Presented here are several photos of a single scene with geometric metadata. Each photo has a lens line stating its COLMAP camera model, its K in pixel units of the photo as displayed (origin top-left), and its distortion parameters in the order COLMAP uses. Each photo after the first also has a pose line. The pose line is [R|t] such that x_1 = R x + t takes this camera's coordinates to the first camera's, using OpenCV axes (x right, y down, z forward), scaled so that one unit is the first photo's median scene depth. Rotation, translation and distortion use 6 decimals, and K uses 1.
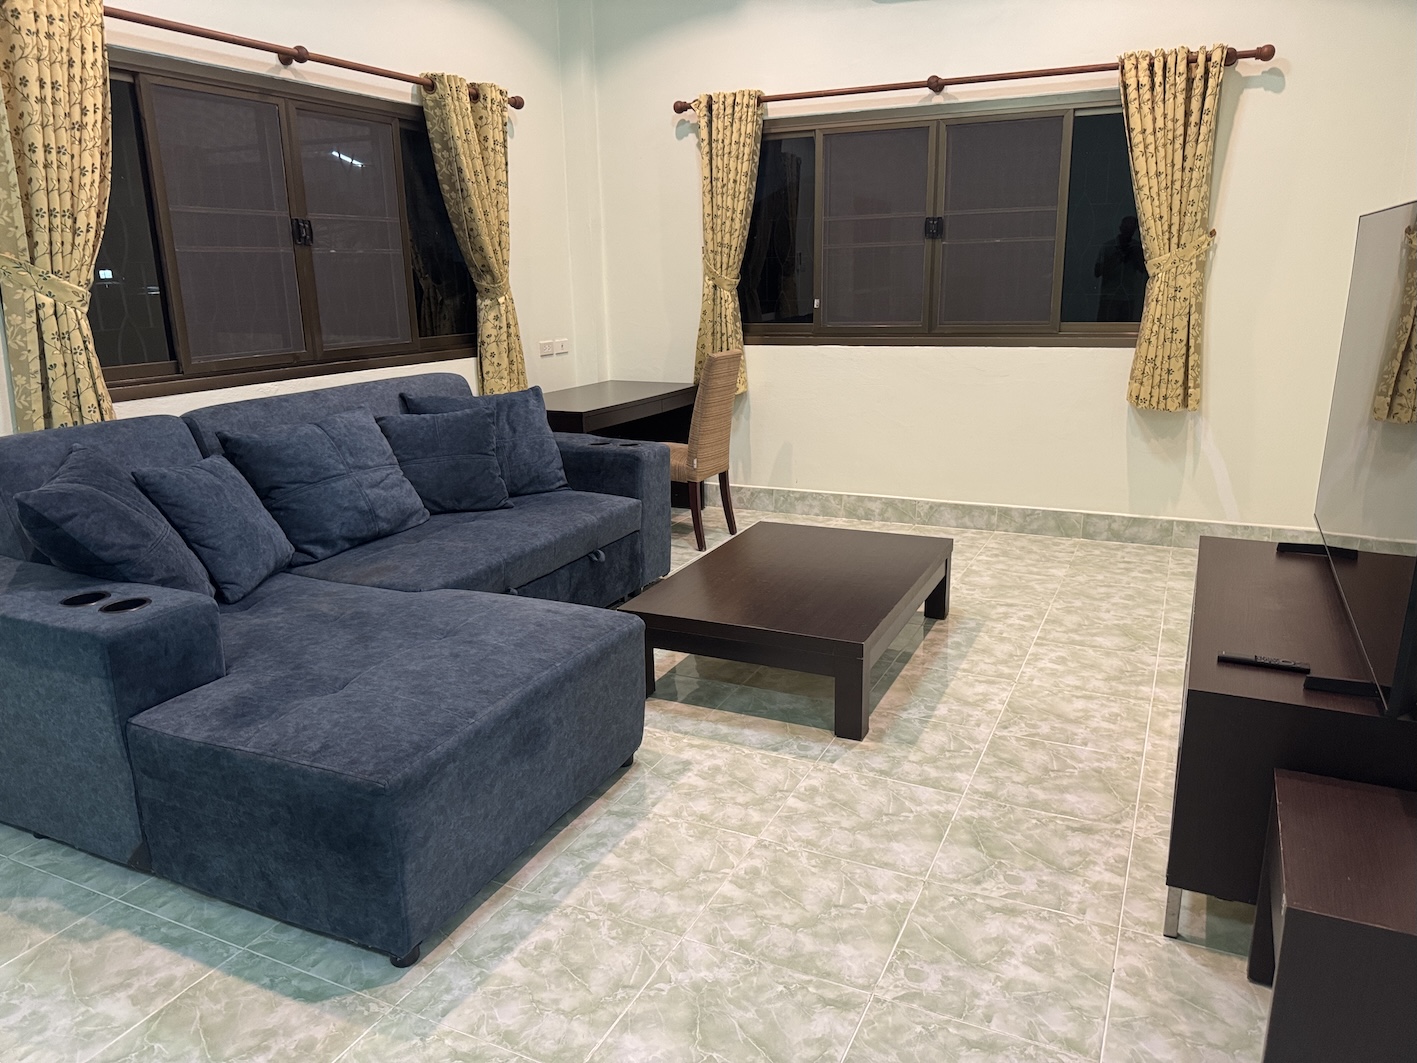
lens RADIAL K [[1020.3, 0, 697.9], [0, 1020.3, 533.8], [0, 0, 1]] dist [0.075425, -0.086556]
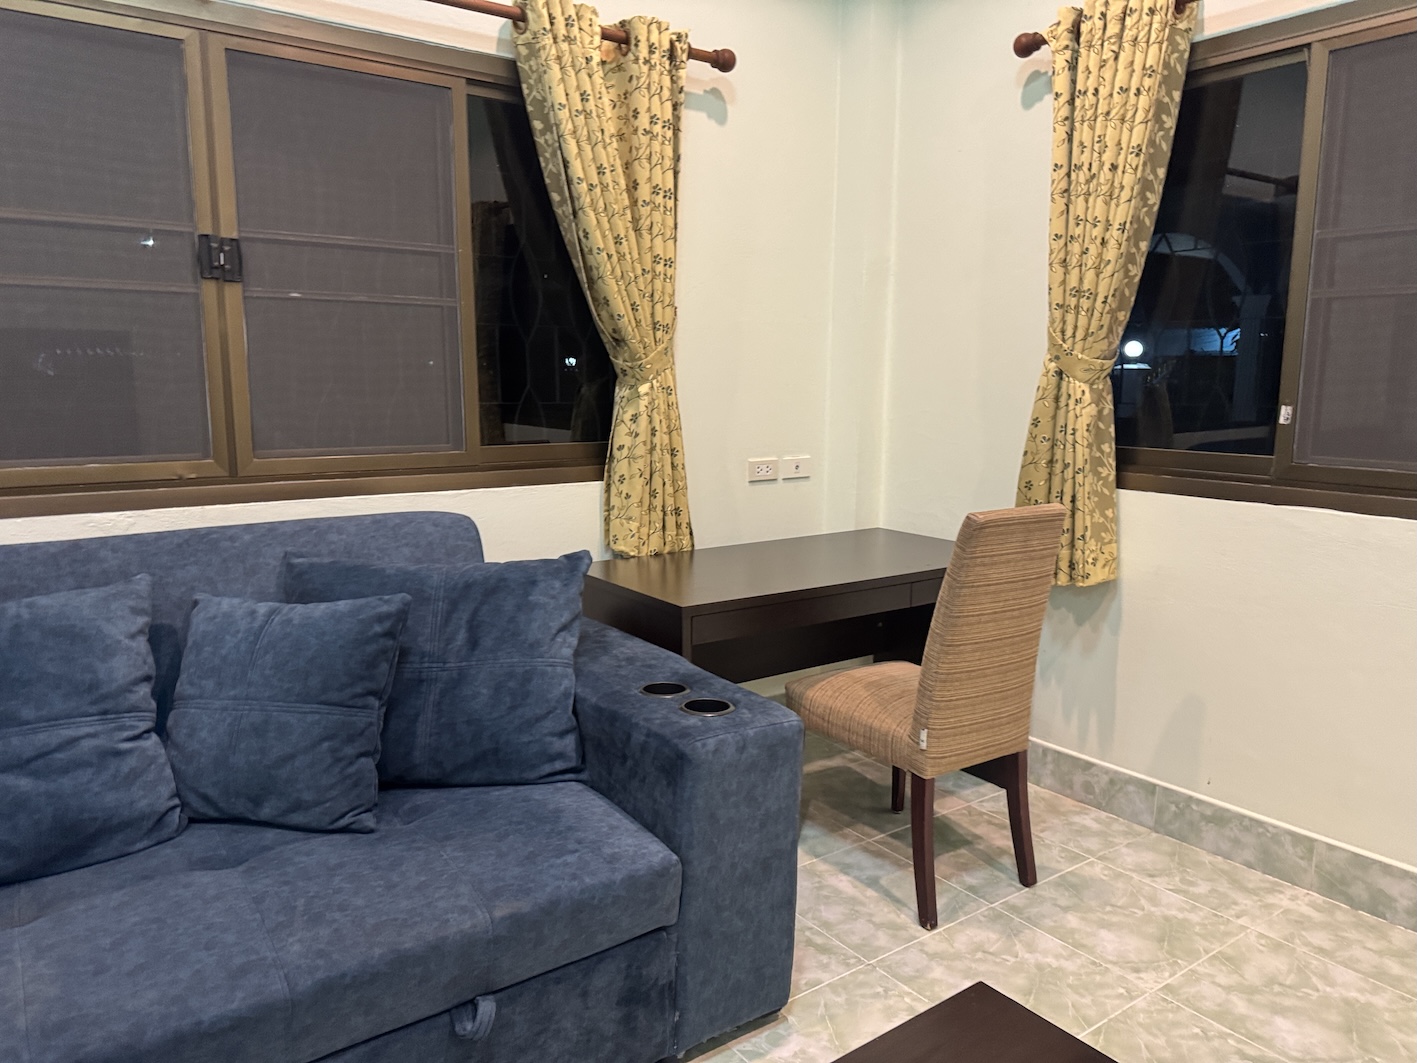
lens RADIAL K [[1020.3, 0, 697.9], [0, 1020.3, 533.8], [0, 0, 1]] dist [0.075425, -0.086556]
pose [[0.884346, 0.091333, -0.457811, 0.128747], [-0.135770, 0.988603, -0.065039, -0.134313], [0.446653, 0.119674, 0.886667, 0.608903]]
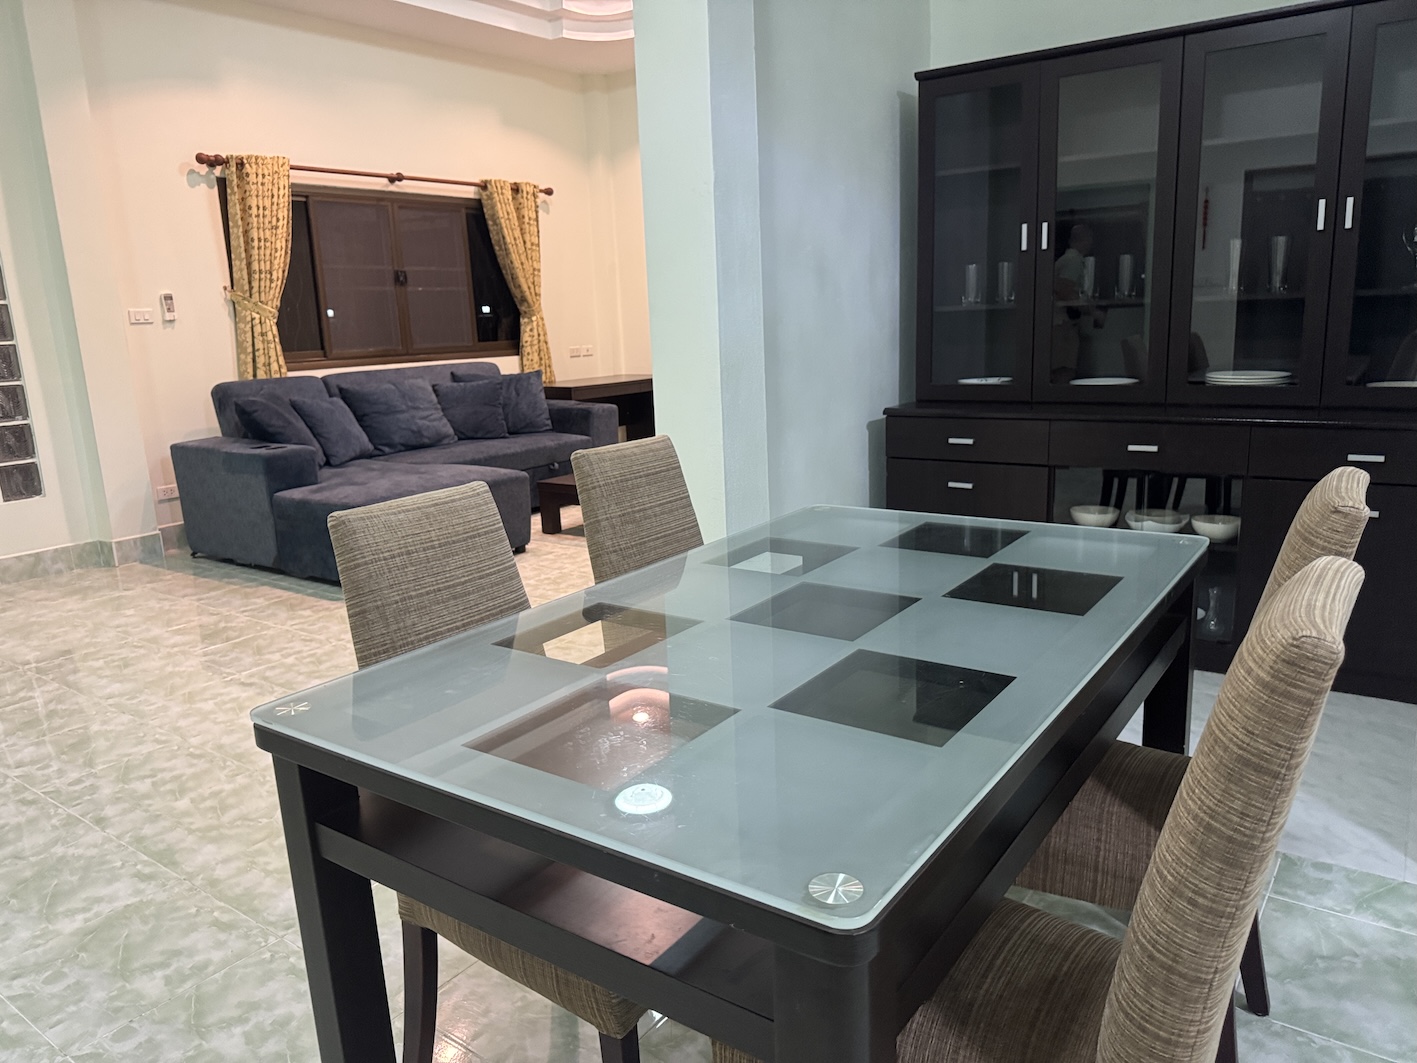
lens RADIAL K [[1003.3, 0, 708.5], [0, 1003.3, 531.5], [0, 0, 1]] dist [0.169024, -0.400253]
pose [[0.984509, 0.019532, -0.174245, 0.407140], [-0.025348, 0.999191, -0.031215, 0.161152], [0.173494, 0.035148, 0.984208, -0.537679]]
